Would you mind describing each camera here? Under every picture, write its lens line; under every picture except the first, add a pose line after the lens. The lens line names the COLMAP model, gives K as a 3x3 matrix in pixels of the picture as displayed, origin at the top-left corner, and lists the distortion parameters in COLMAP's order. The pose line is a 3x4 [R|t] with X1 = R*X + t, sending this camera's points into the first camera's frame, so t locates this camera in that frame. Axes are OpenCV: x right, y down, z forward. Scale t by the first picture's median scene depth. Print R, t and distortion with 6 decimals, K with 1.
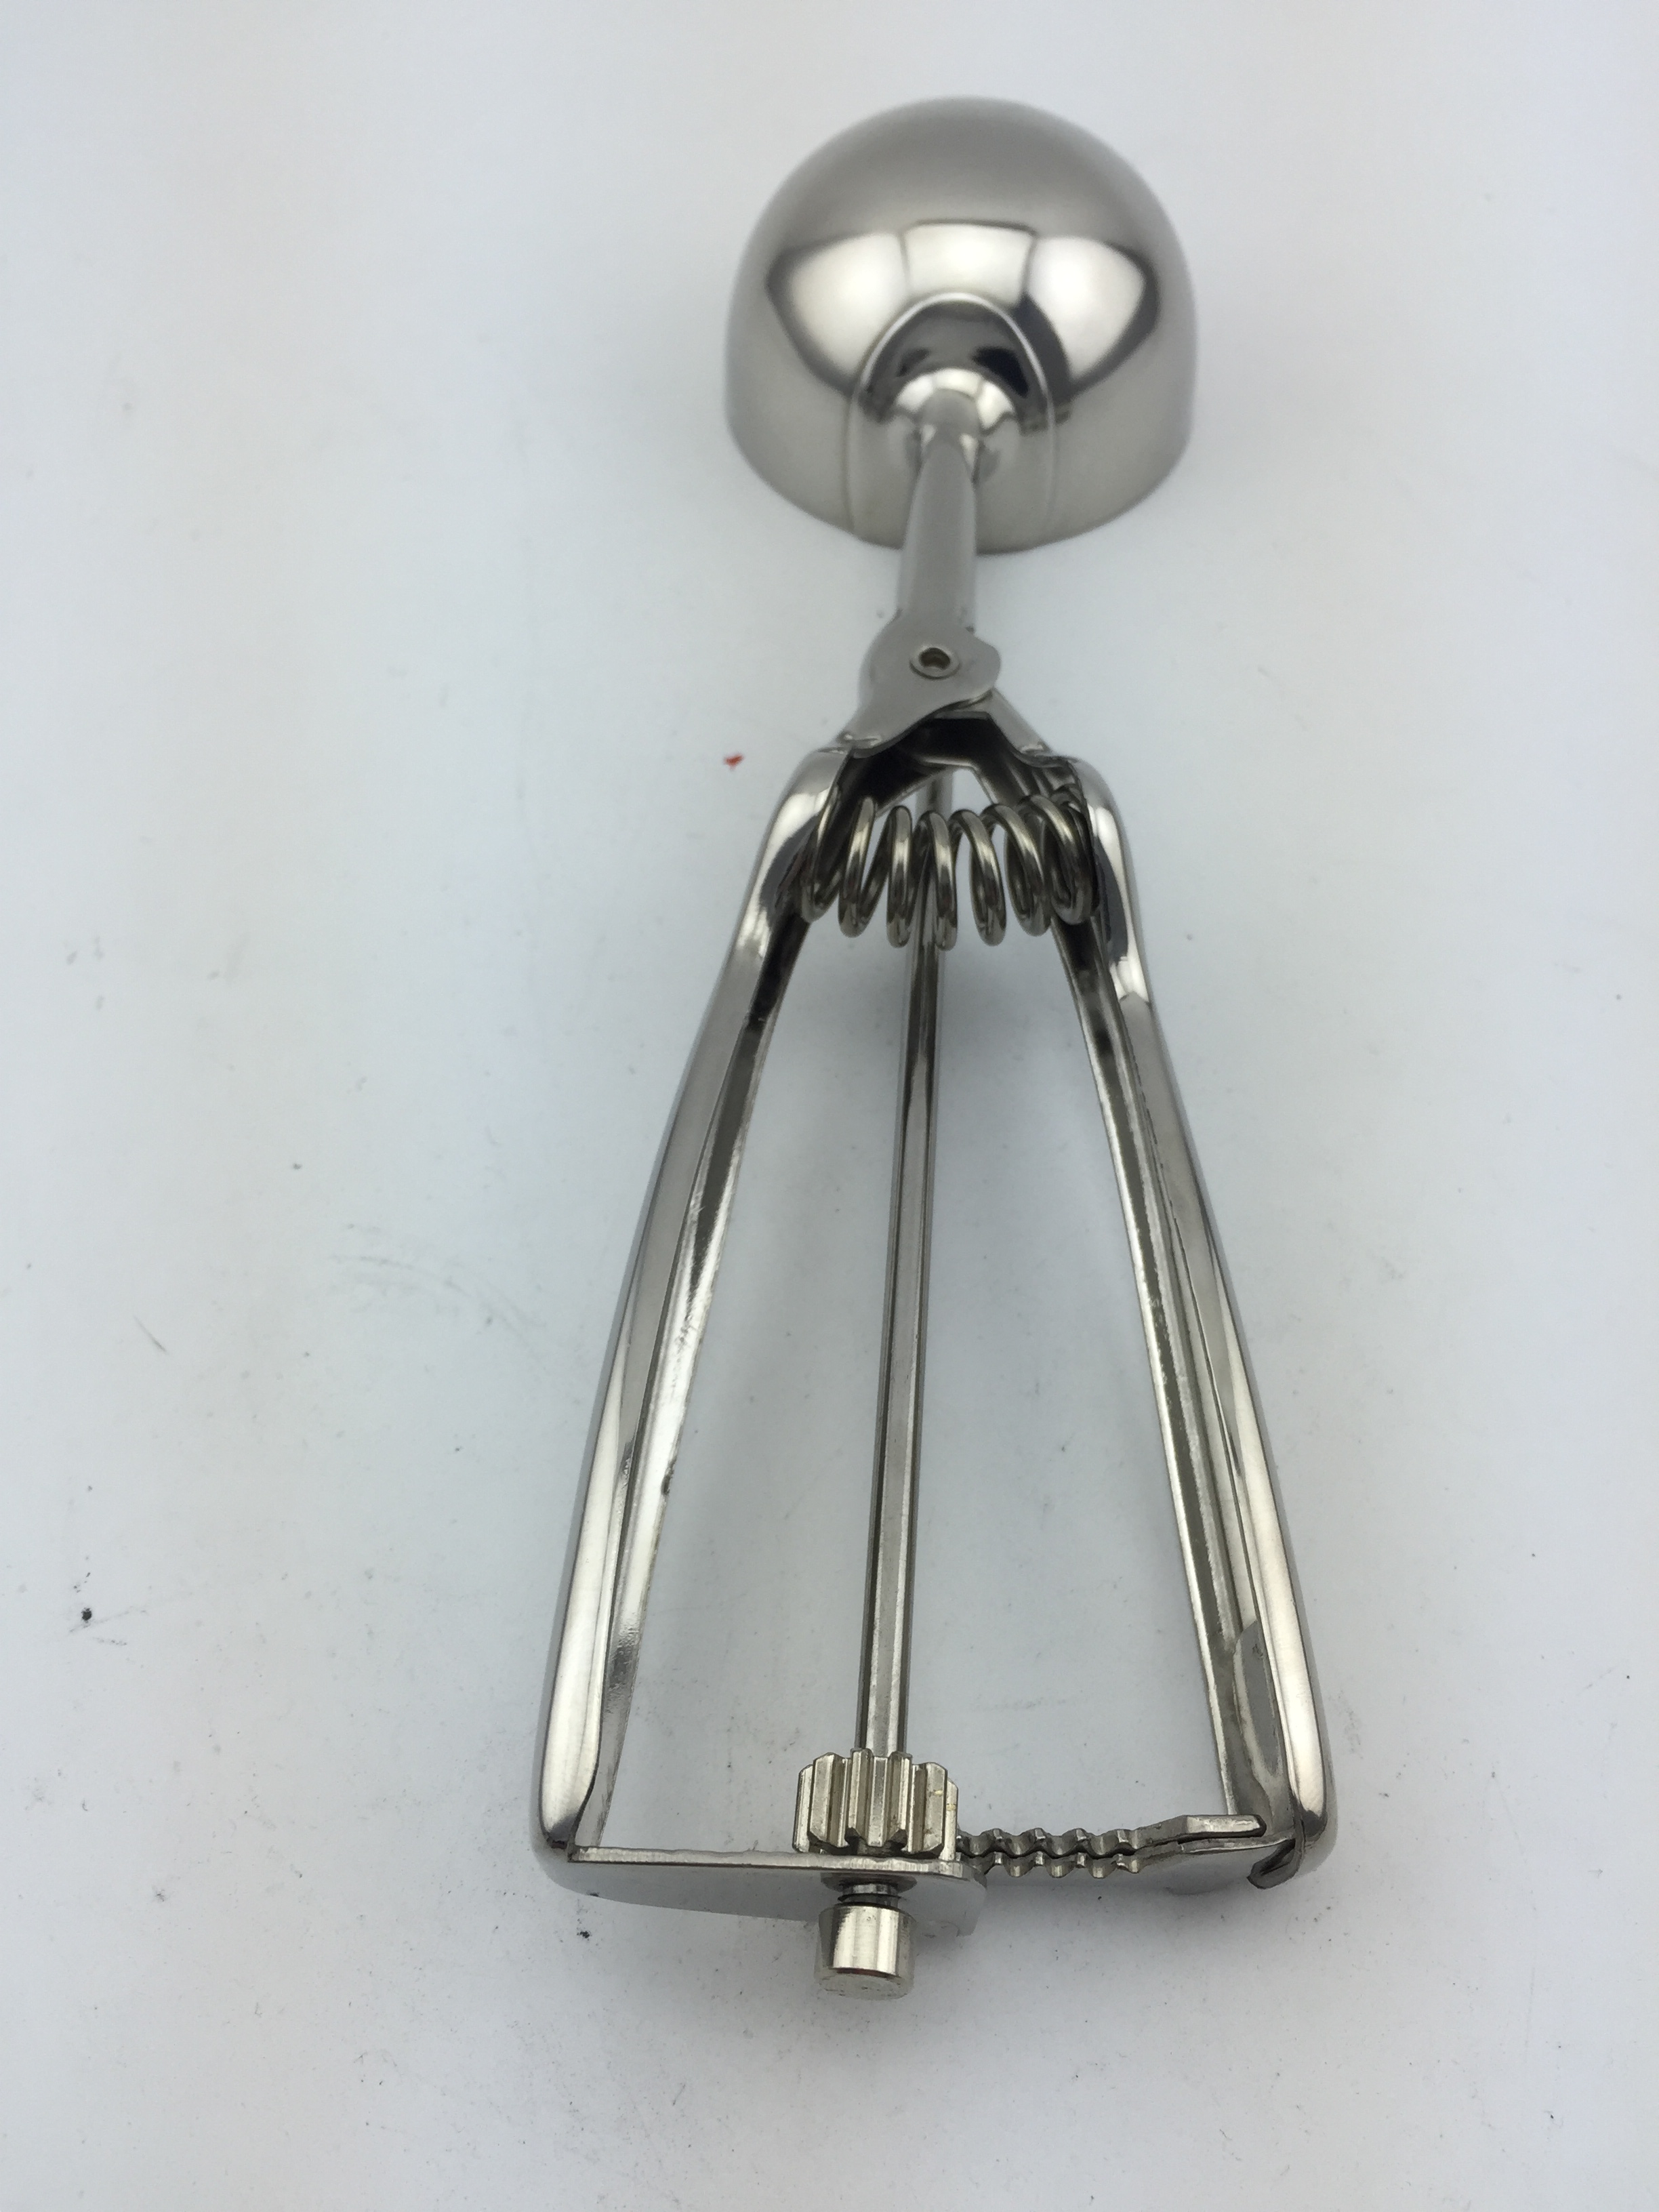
lens RADIAL K [[1704.0, 0, 871.7], [0, 1704.0, 1103.5], [0, 0, 1]] dist [0.033266, -0.051310]
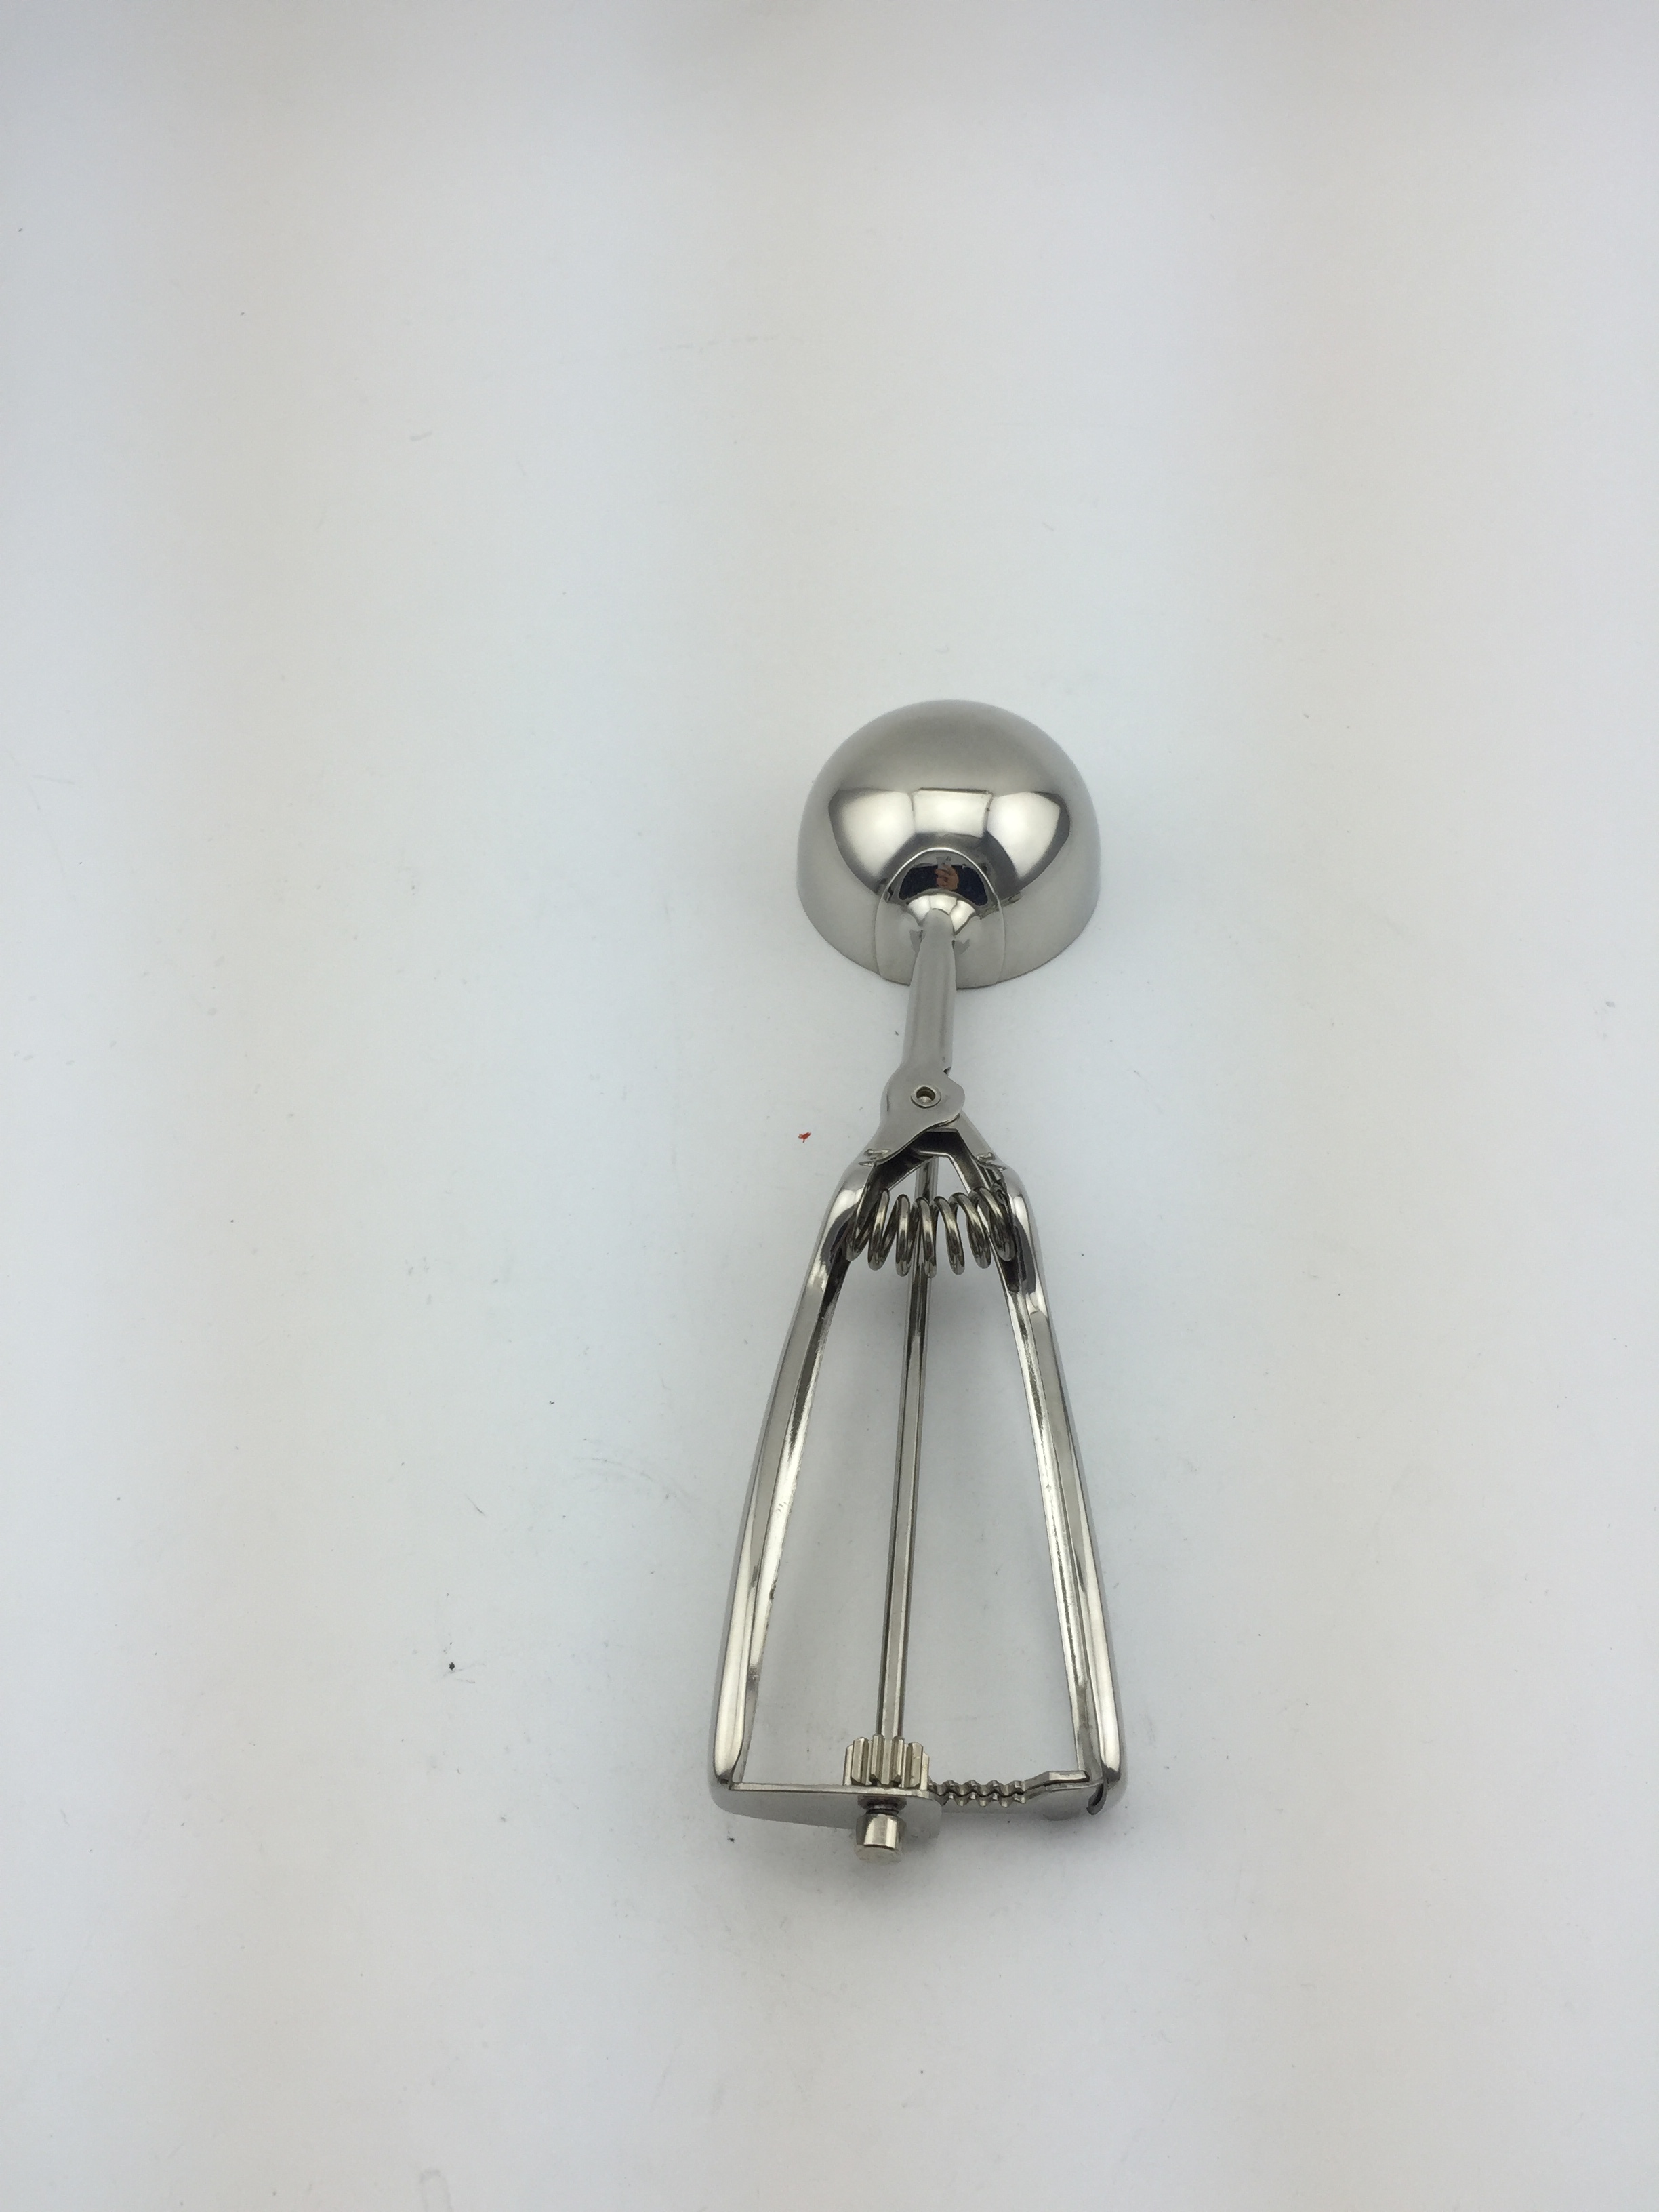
lens RADIAL K [[1704.0, 0, 871.7], [0, 1704.0, 1103.5], [0, 0, 1]] dist [0.033266, -0.051310]
pose [[0.999603, -0.005138, -0.027710, 0.036492], [0.003692, 0.998641, -0.051984, -0.195033], [0.027939, 0.051861, 0.998263, -0.804832]]
